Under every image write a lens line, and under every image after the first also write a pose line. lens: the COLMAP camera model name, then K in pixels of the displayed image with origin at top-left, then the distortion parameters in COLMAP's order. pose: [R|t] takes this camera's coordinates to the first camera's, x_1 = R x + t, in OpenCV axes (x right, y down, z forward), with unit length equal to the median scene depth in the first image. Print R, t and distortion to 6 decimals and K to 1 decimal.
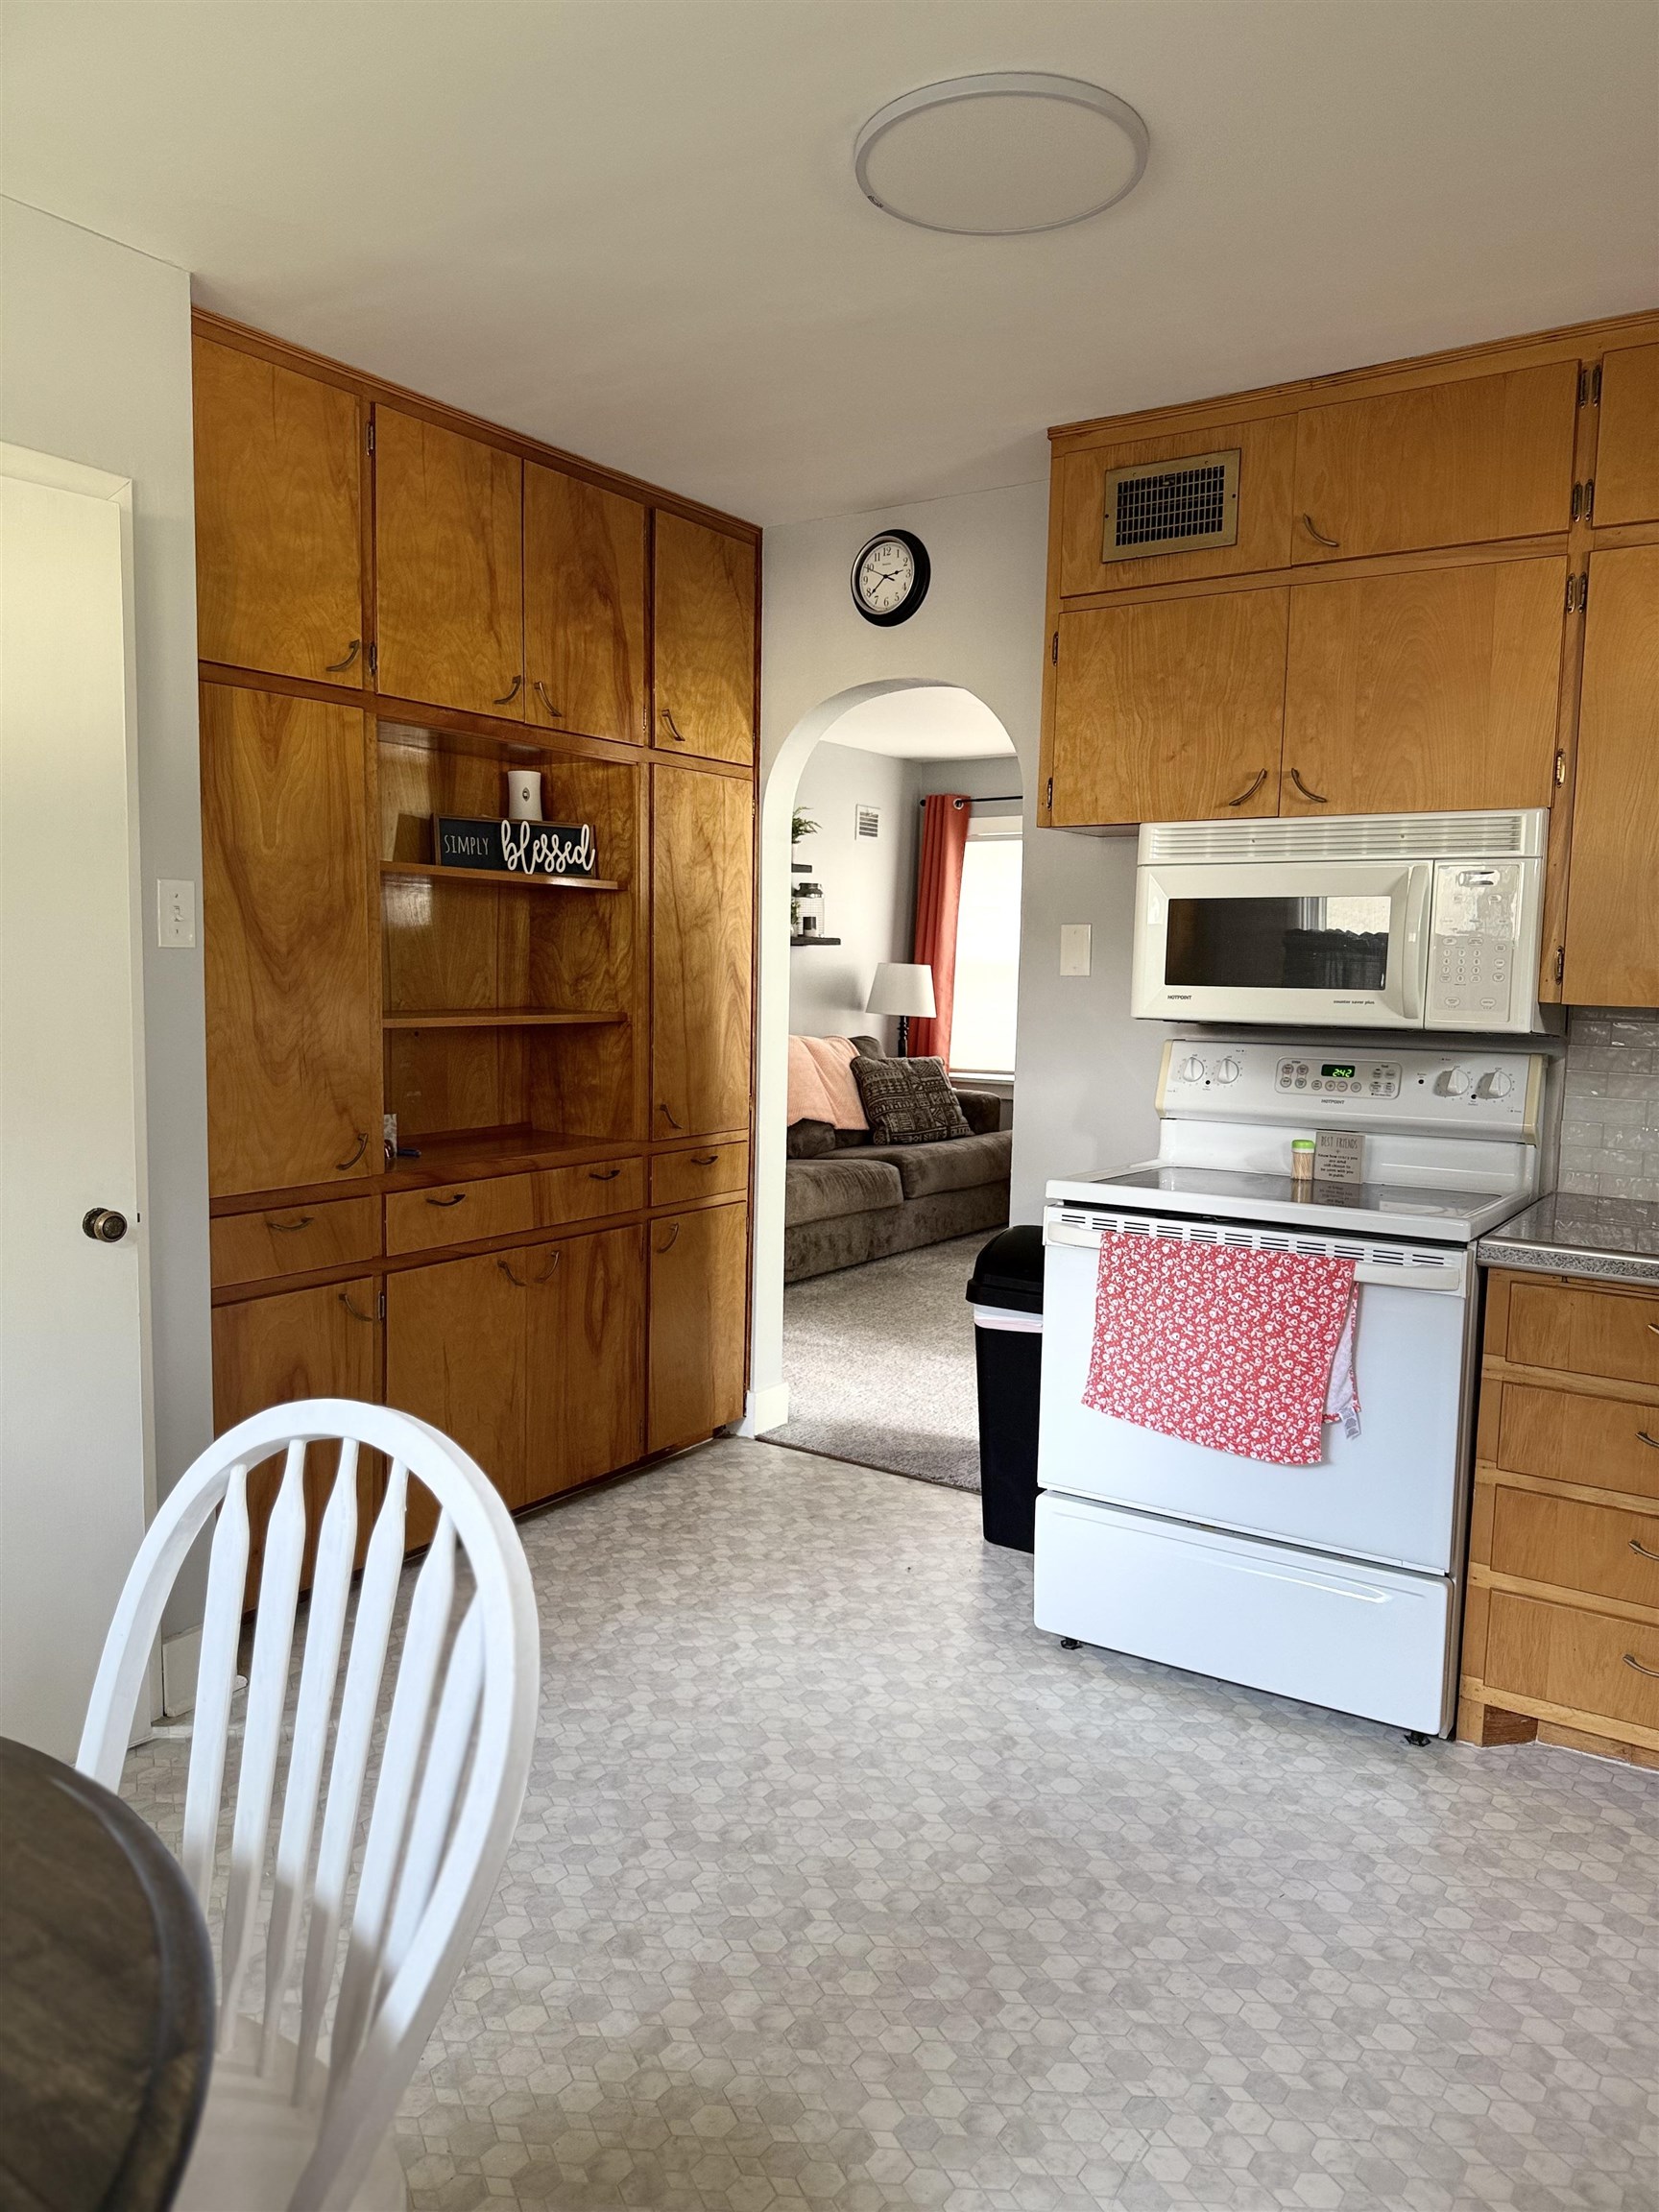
lens RADIAL K [[1559.2, 0, 830.6], [0, 1559.2, 1100.4], [0, 0, 1]] dist [0.055125, -0.055699]
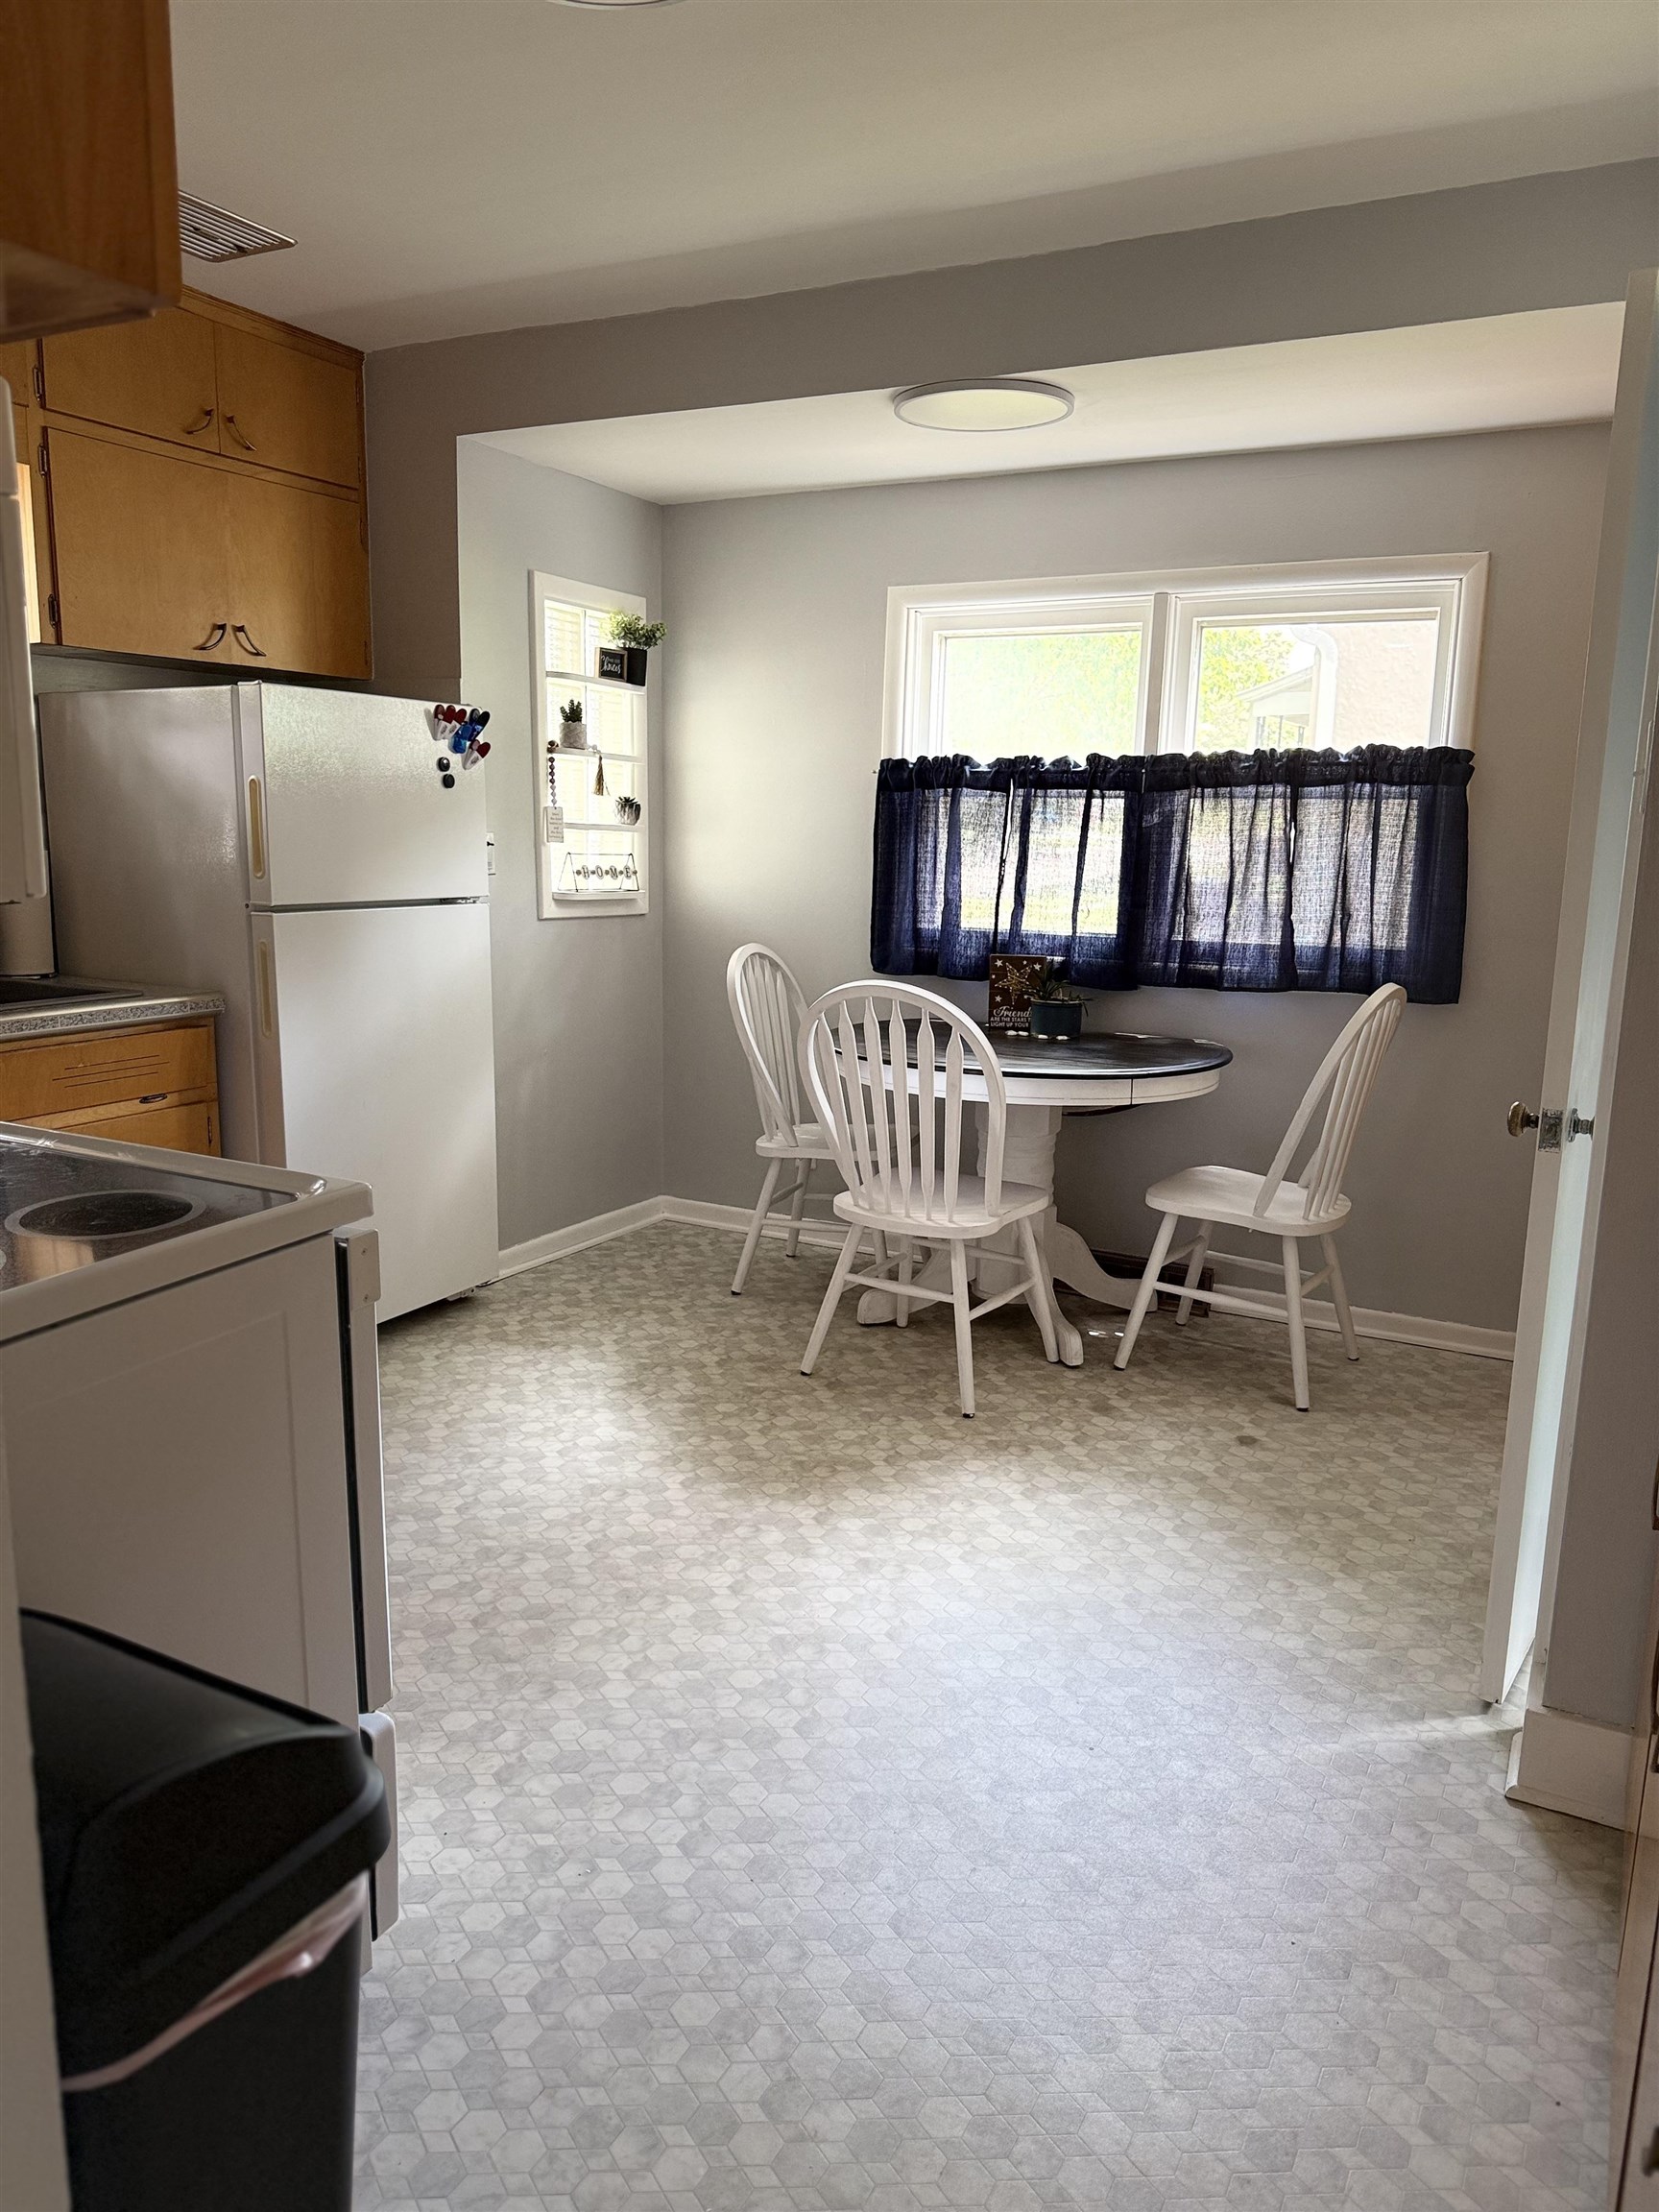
lens RADIAL K [[1559.2, 0, 820.8], [0, 1559.2, 1114.1], [0, 0, 1]] dist [0.055125, -0.055699]
pose [[-0.993392, -0.021479, -0.112744, 0.061464], [-0.051791, 0.960523, 0.273338, -0.169640], [0.102422, 0.277371, -0.955288, 2.038580]]
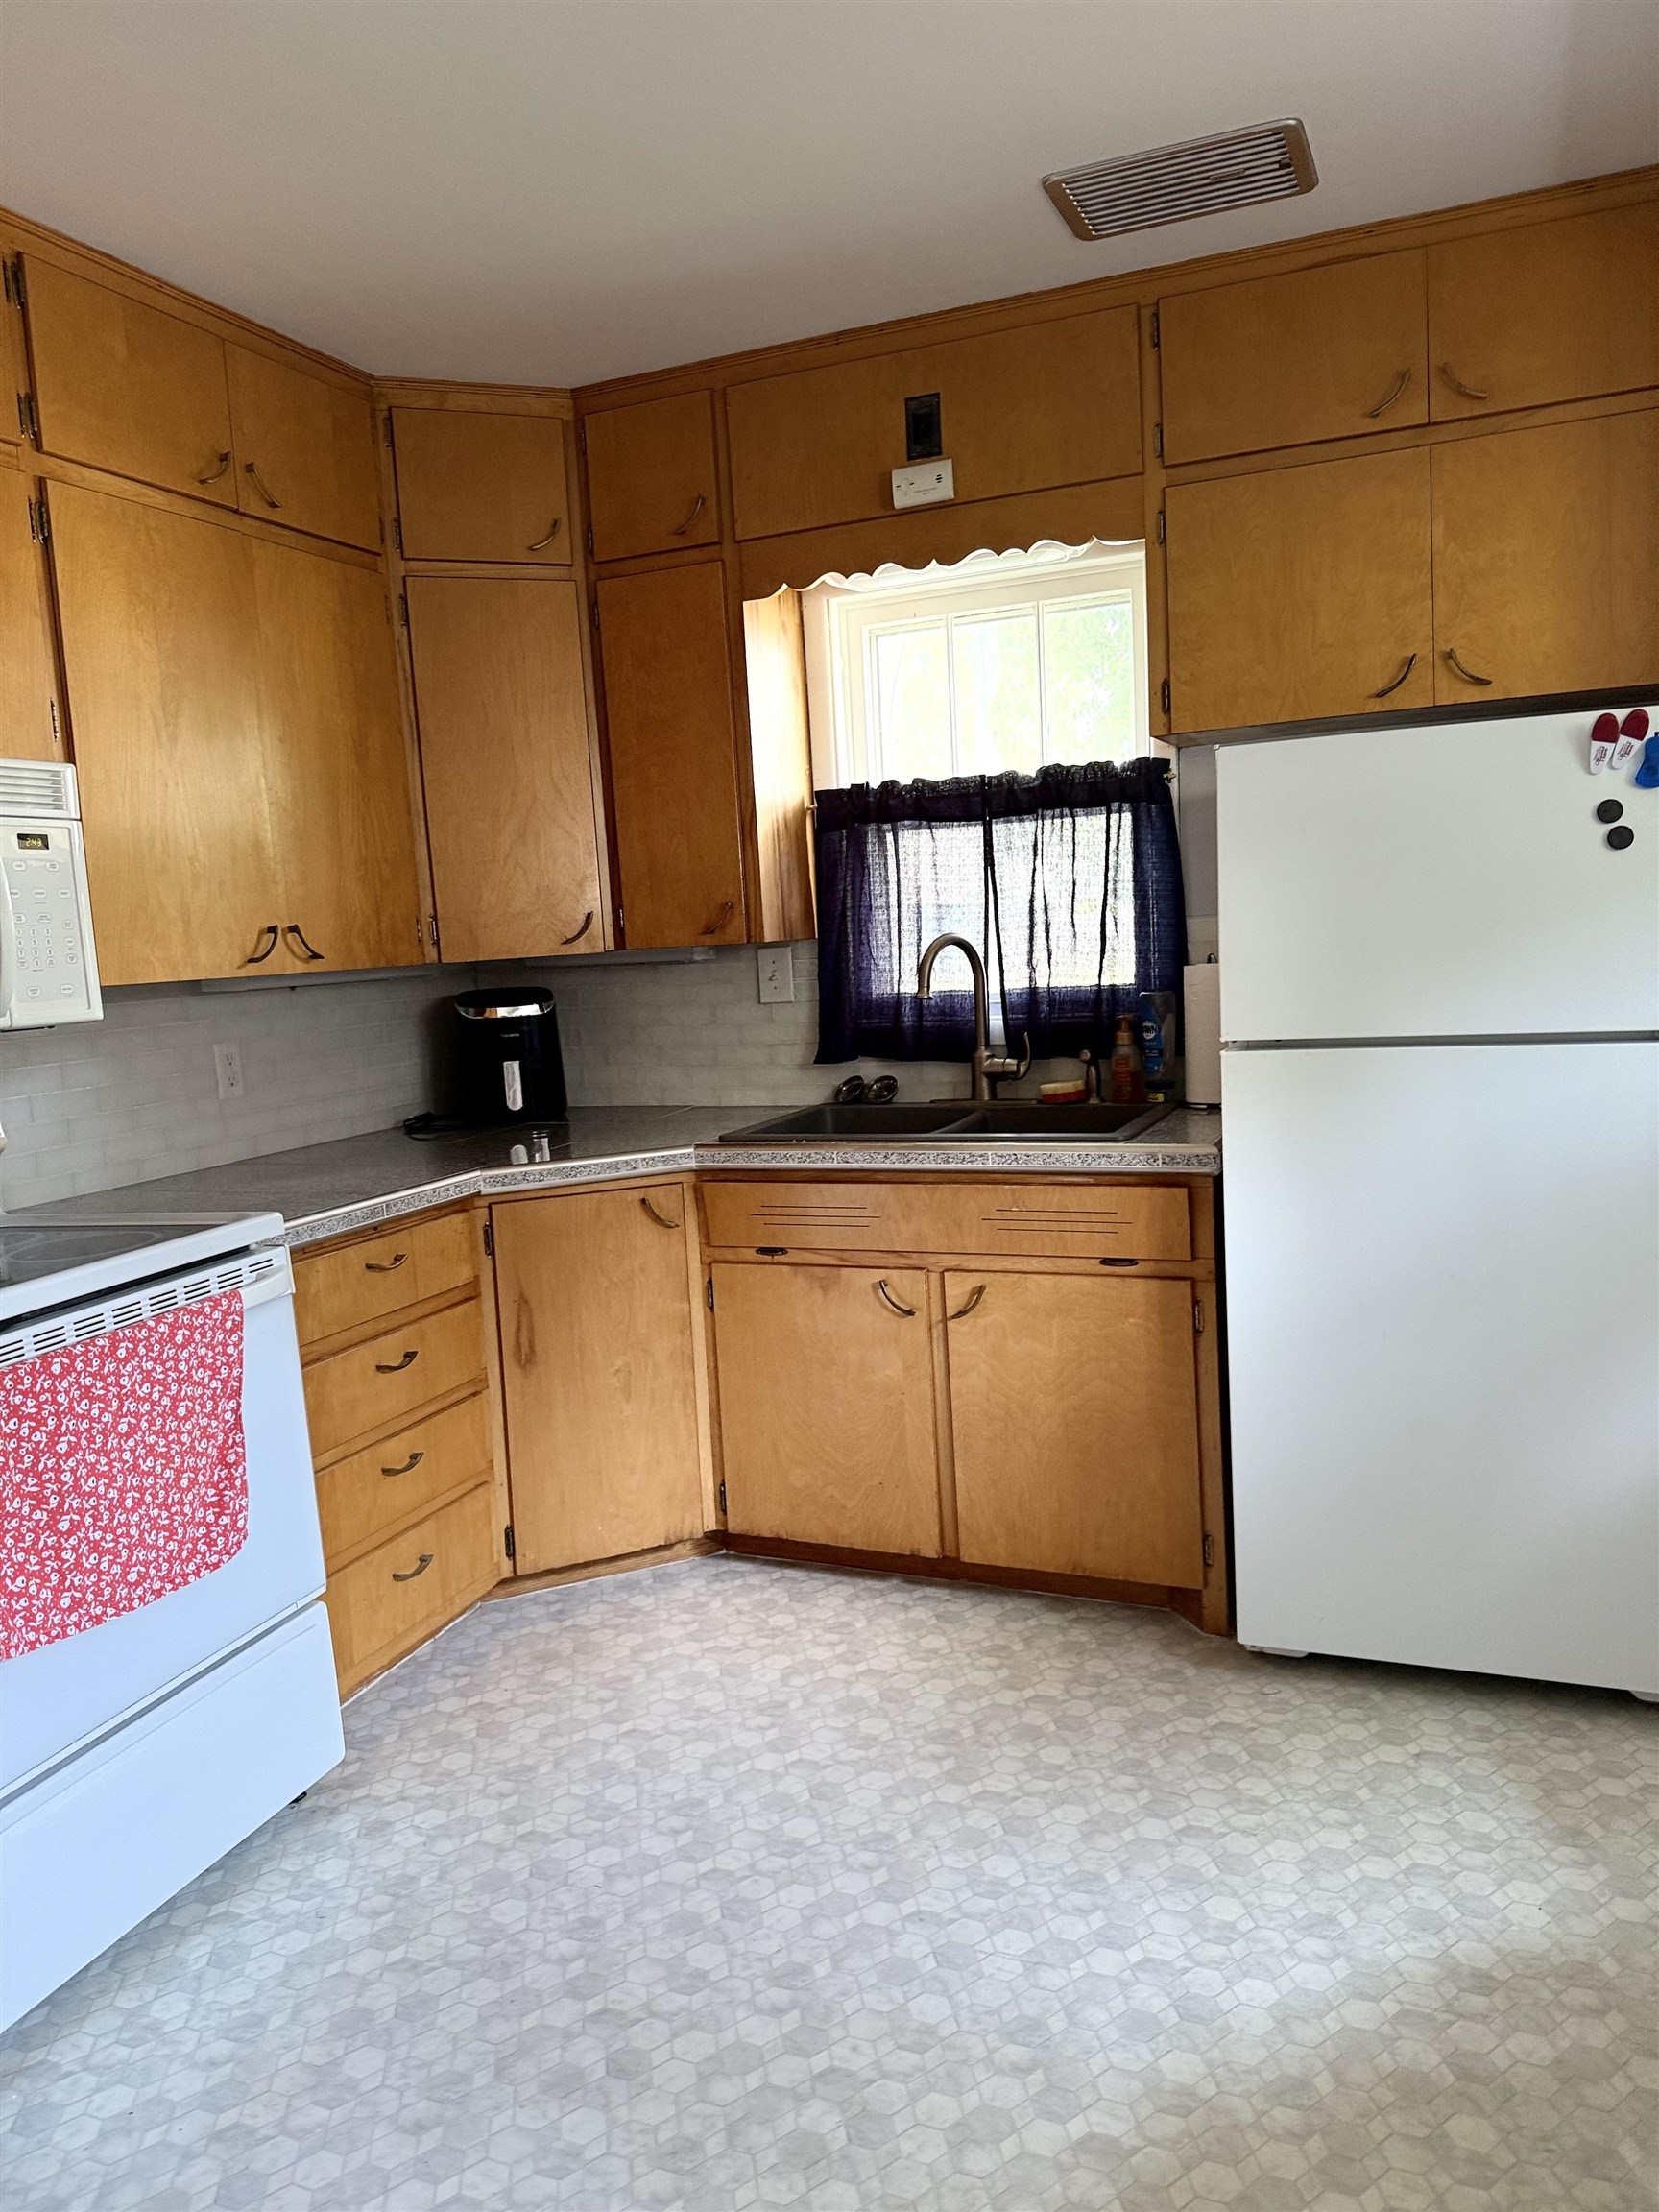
lens RADIAL K [[1559.2, 0, 837.0], [0, 1559.2, 1106.1], [0, 0, 1]] dist [0.055125, -0.055699]
pose [[-0.193701, -0.124078, 0.973183, -0.632601], [0.144928, 0.977467, 0.153471, -0.090216], [-0.970297, 0.170768, -0.171354, 0.961375]]
